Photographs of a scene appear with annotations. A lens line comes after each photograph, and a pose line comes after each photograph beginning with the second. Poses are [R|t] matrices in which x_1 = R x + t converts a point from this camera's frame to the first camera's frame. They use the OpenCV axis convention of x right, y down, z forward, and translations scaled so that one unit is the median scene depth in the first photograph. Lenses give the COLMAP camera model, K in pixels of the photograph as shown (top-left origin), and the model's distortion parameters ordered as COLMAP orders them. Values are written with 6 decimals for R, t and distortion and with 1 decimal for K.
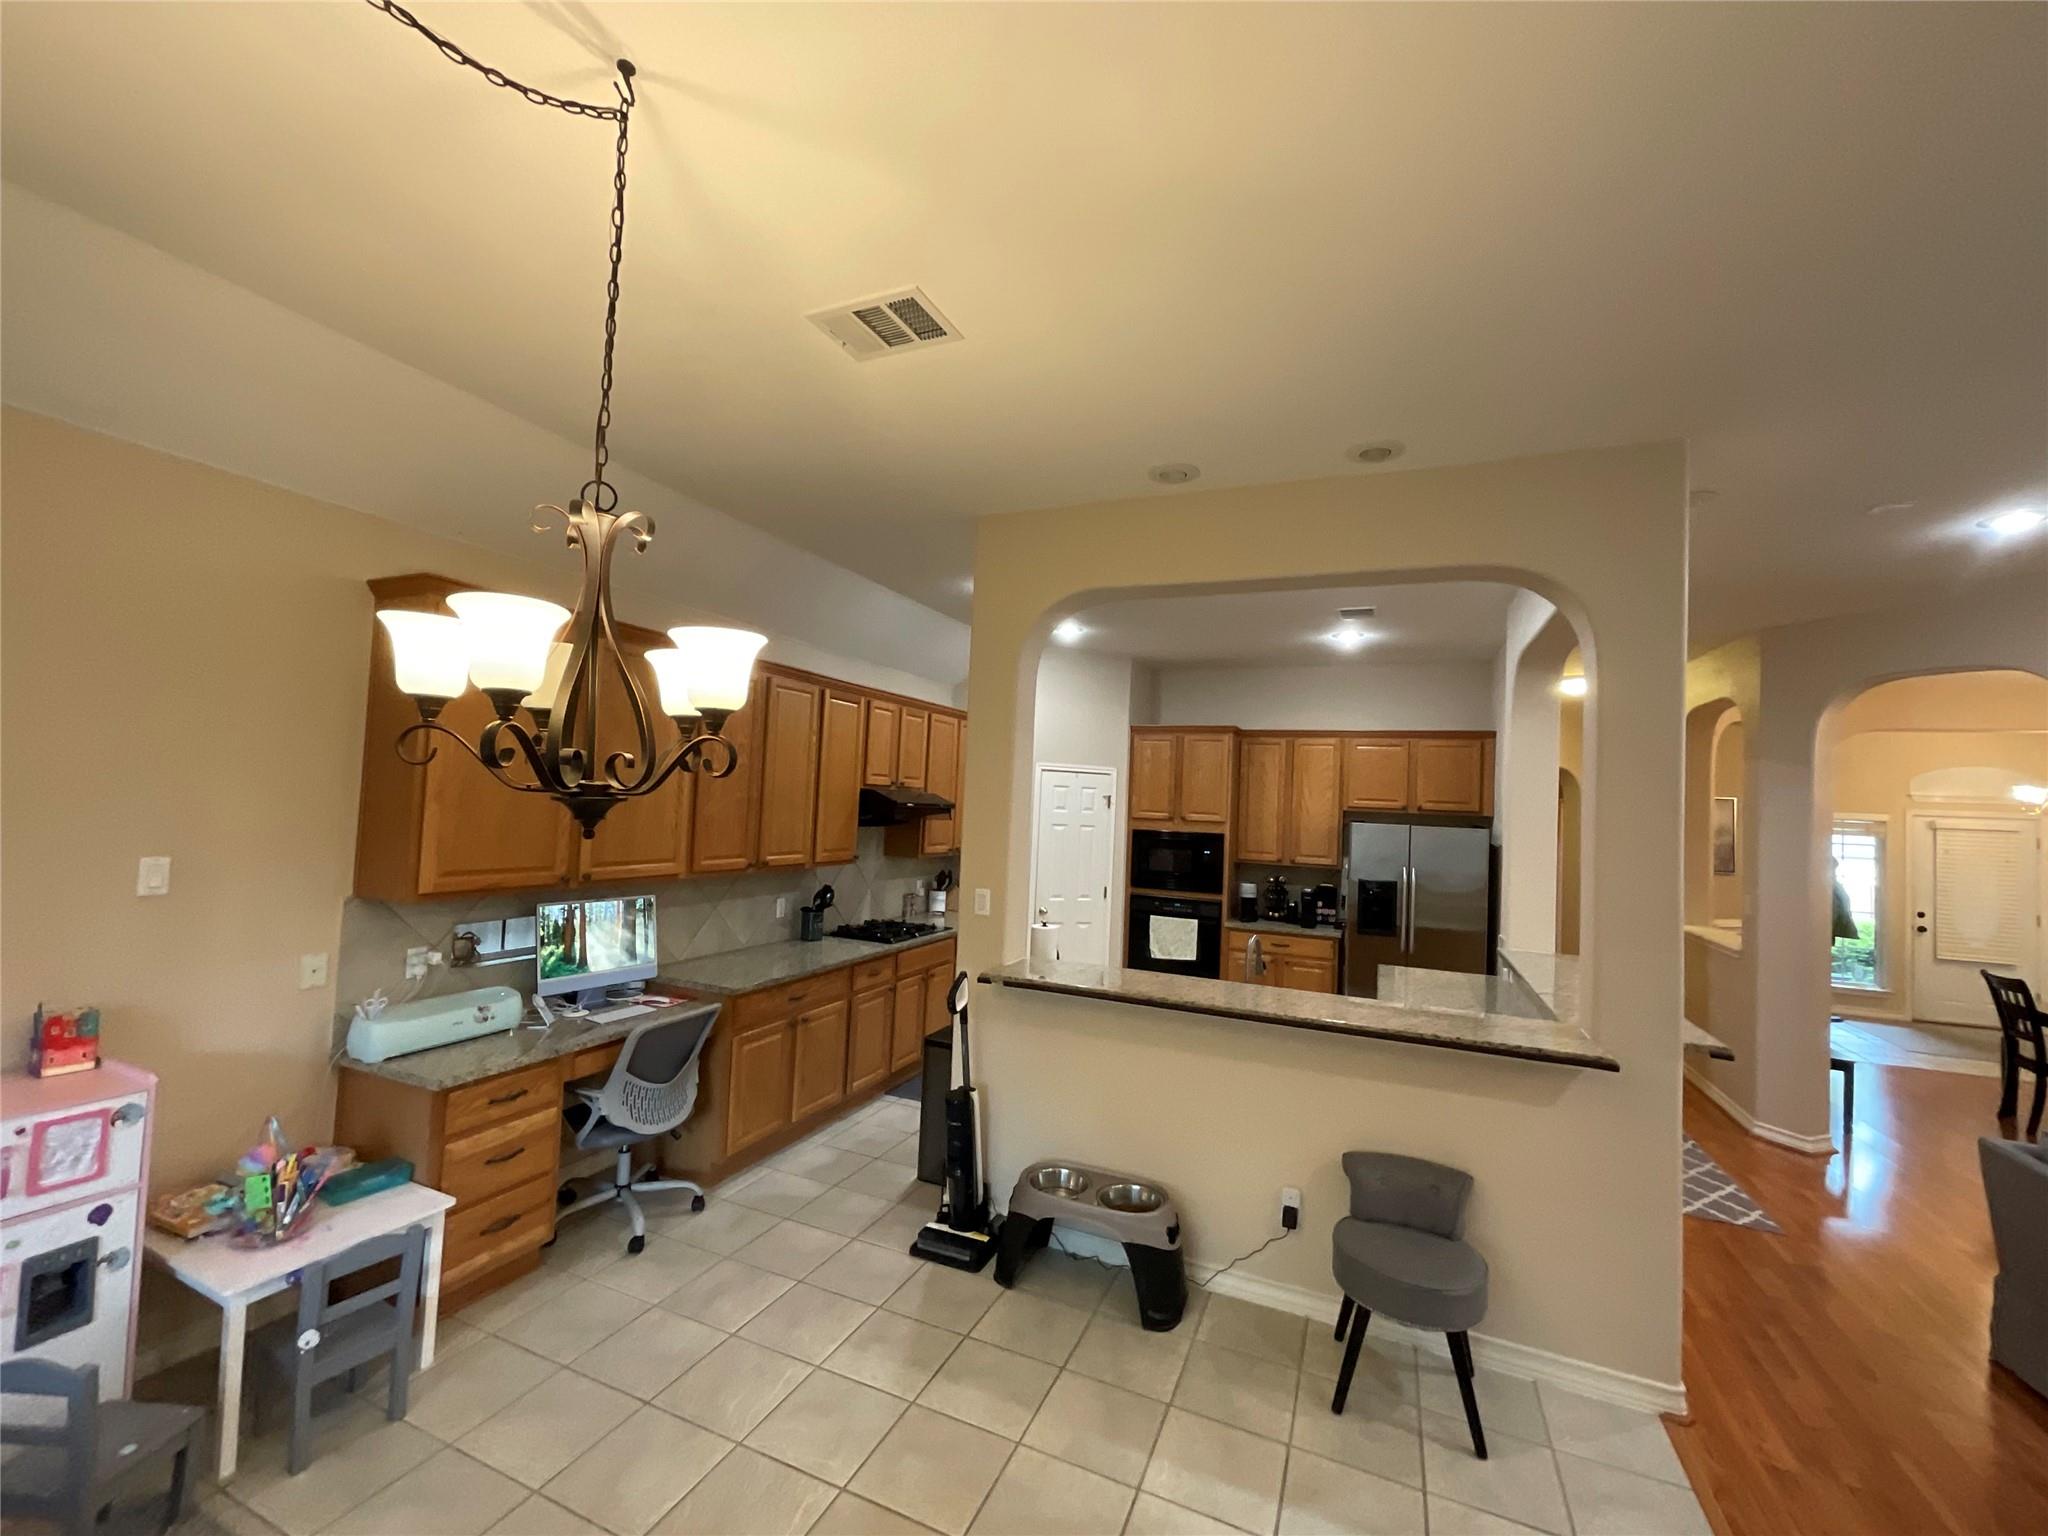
lens RADIAL K [[827.9, 0, 1019.5], [0, 827.9, 762.6], [0, 0, 1]] dist [-0.003411, 0.000200]
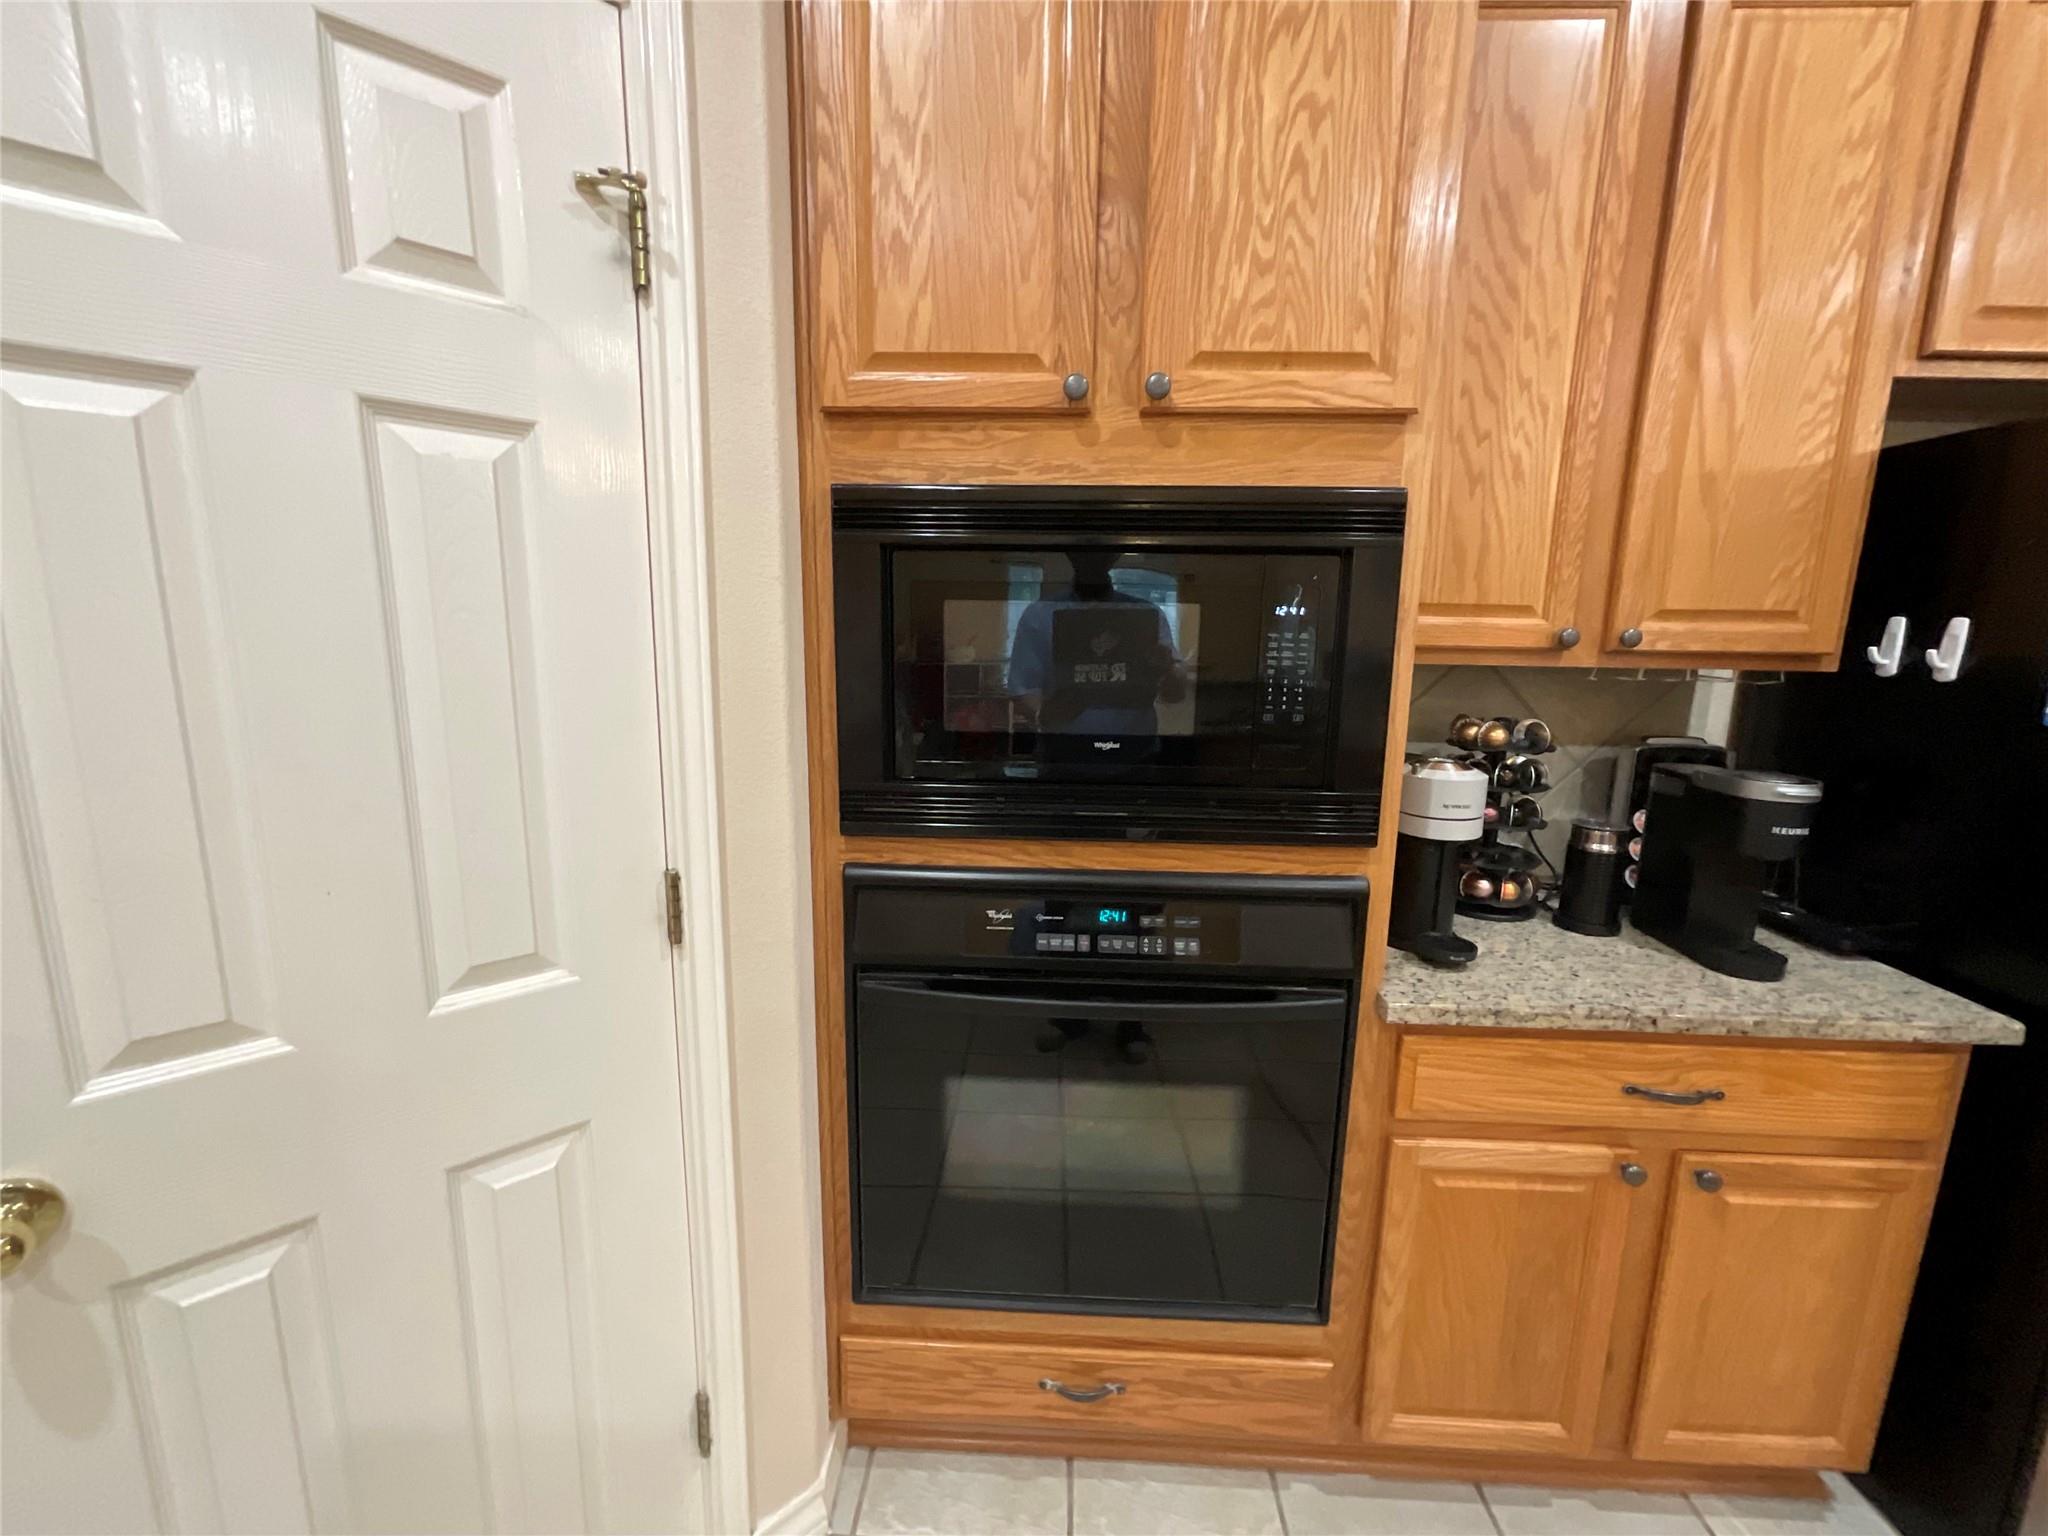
lens RADIAL K [[827.9, 0, 1030.9], [0, 827.9, 774.0], [0, 0, 1]] dist [-0.003411, 0.000200]
pose [[0.931841, -0.093710, 0.350558, 0.120051], [0.005806, 0.969805, 0.243812, 0.103409], [-0.362820, -0.225159, 0.904248, 0.897120]]
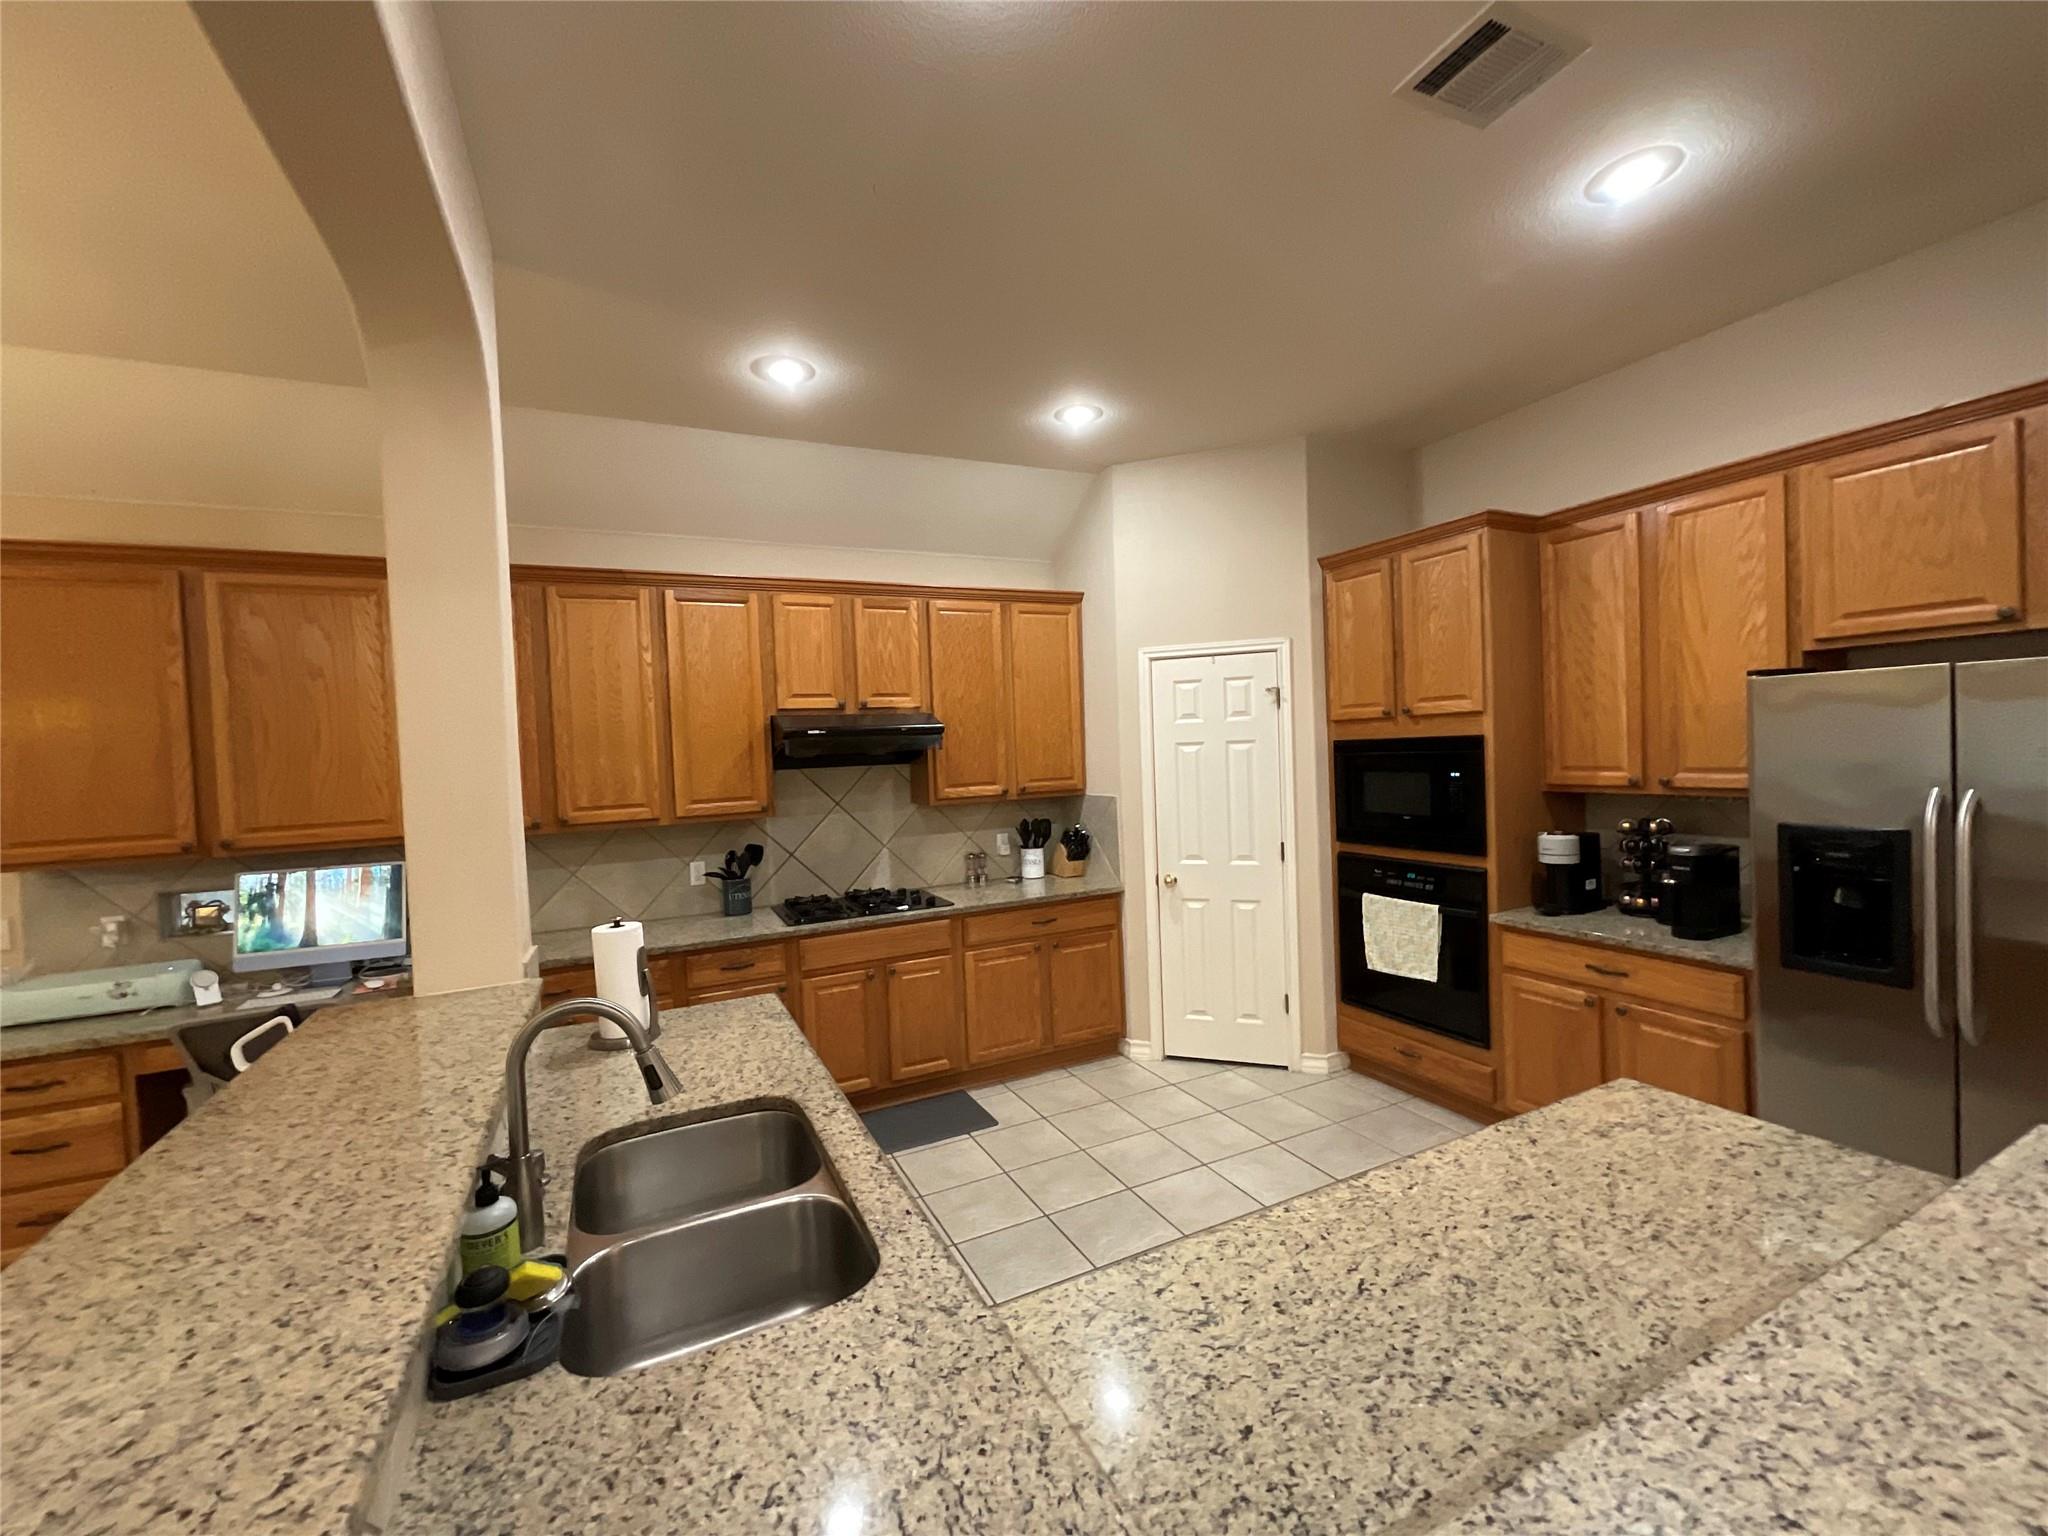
lens RADIAL K [[827.9, 0, 1027.1], [0, 827.9, 770.1], [0, 0, 1]] dist [-0.003411, 0.000200]
pose [[0.759786, -0.057583, -0.647618, 0.371691], [0.106420, 0.993651, 0.036501, 0.061891], [0.641405, -0.096653, 0.761090, 0.464623]]
